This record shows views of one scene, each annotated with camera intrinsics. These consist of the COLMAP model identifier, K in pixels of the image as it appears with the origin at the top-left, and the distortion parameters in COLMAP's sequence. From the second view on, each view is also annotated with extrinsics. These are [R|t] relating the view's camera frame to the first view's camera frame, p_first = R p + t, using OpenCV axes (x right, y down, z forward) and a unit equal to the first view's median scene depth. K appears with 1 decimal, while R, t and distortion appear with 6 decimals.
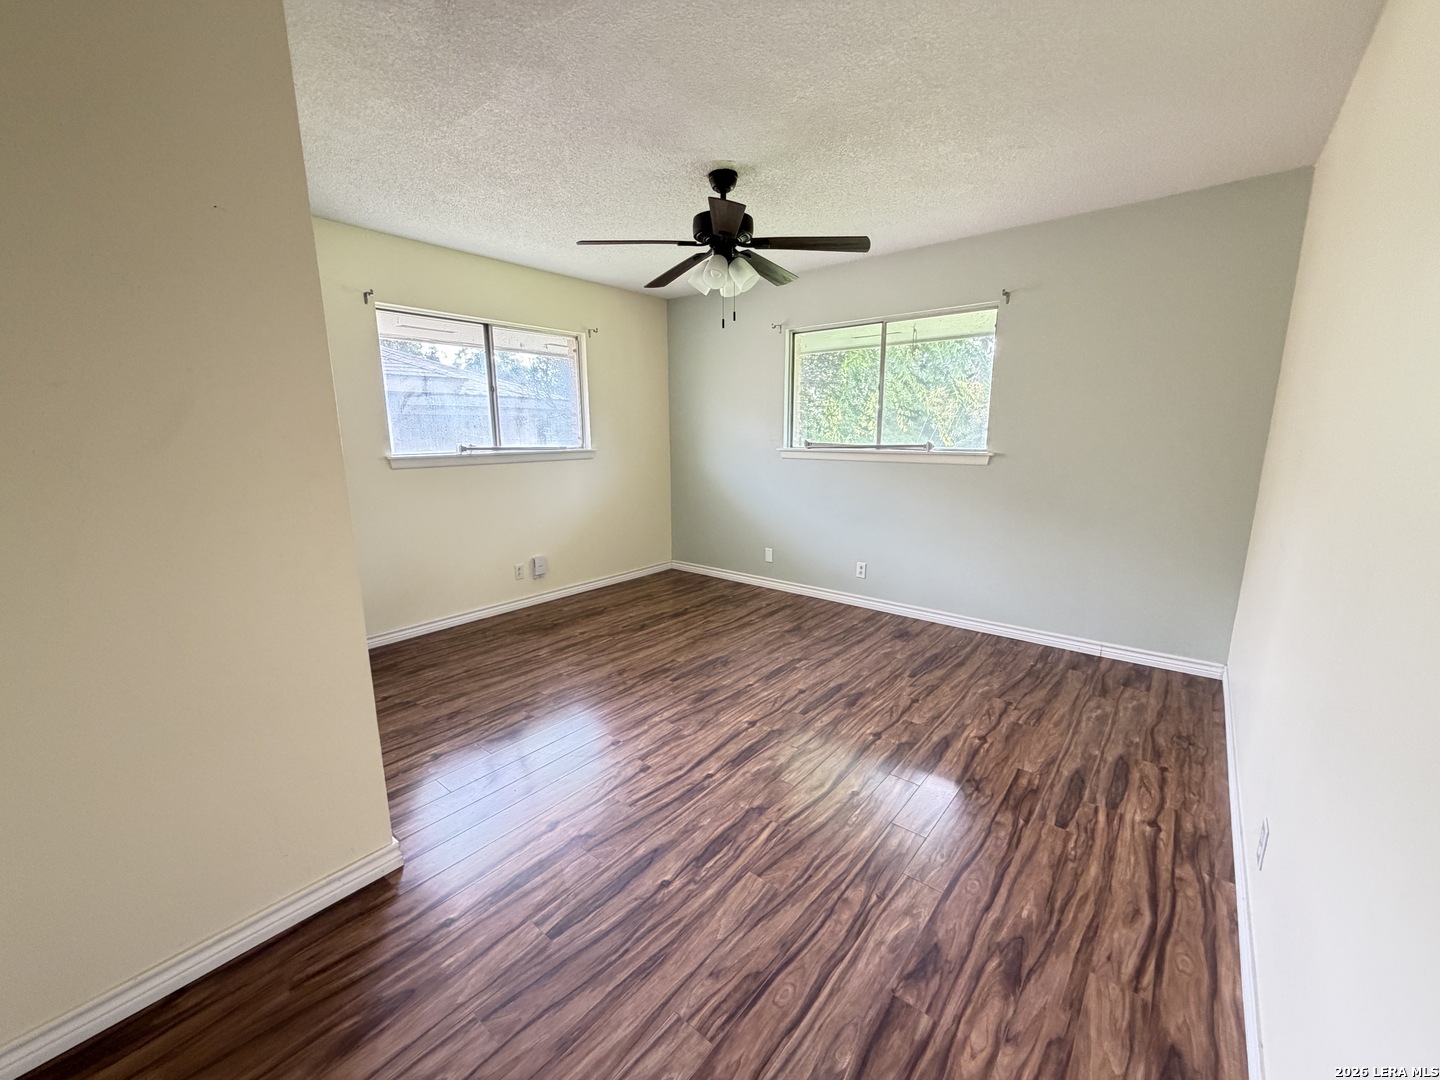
lens RADIAL K [[575.7, 0, 716.6], [0, 575.7, 529.2], [0, 0, 1]] dist [0.001152, -0.000132]
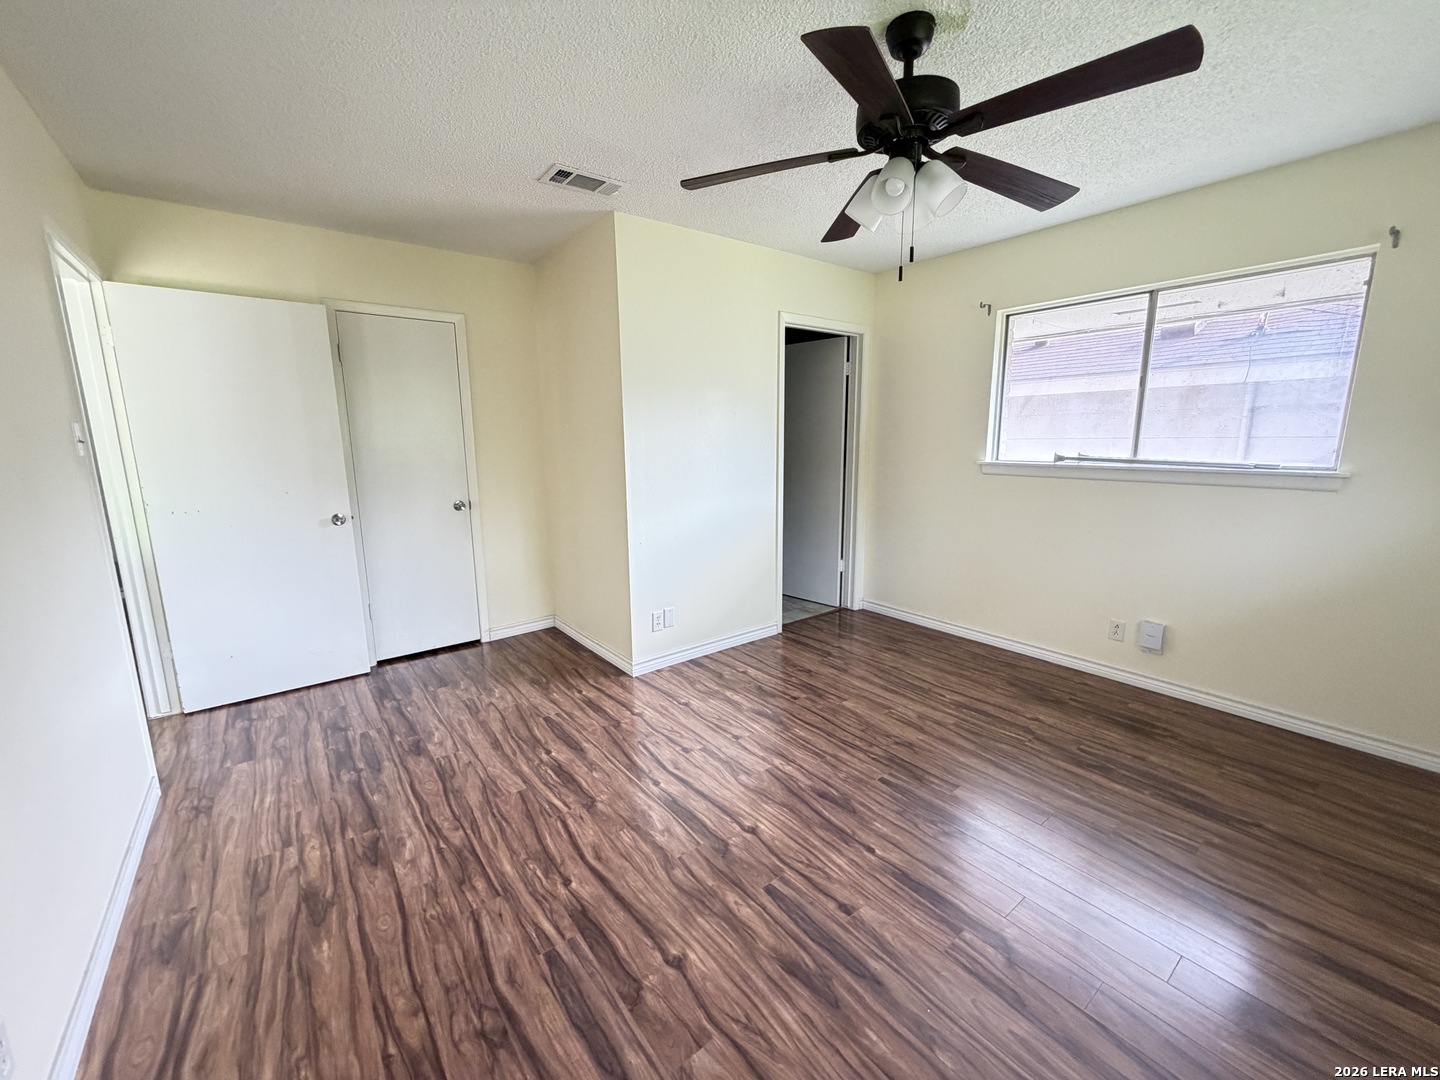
lens RADIAL K [[575.7, 0, 712.9], [0, 575.7, 527.0], [0, 0, 1]] dist [0.001152, -0.000132]
pose [[-0.218812, 0.161601, -0.962292, 1.005044], [-0.157010, 0.967509, 0.198179, -0.259506], [0.963052, 0.194454, -0.186329, 1.386203]]
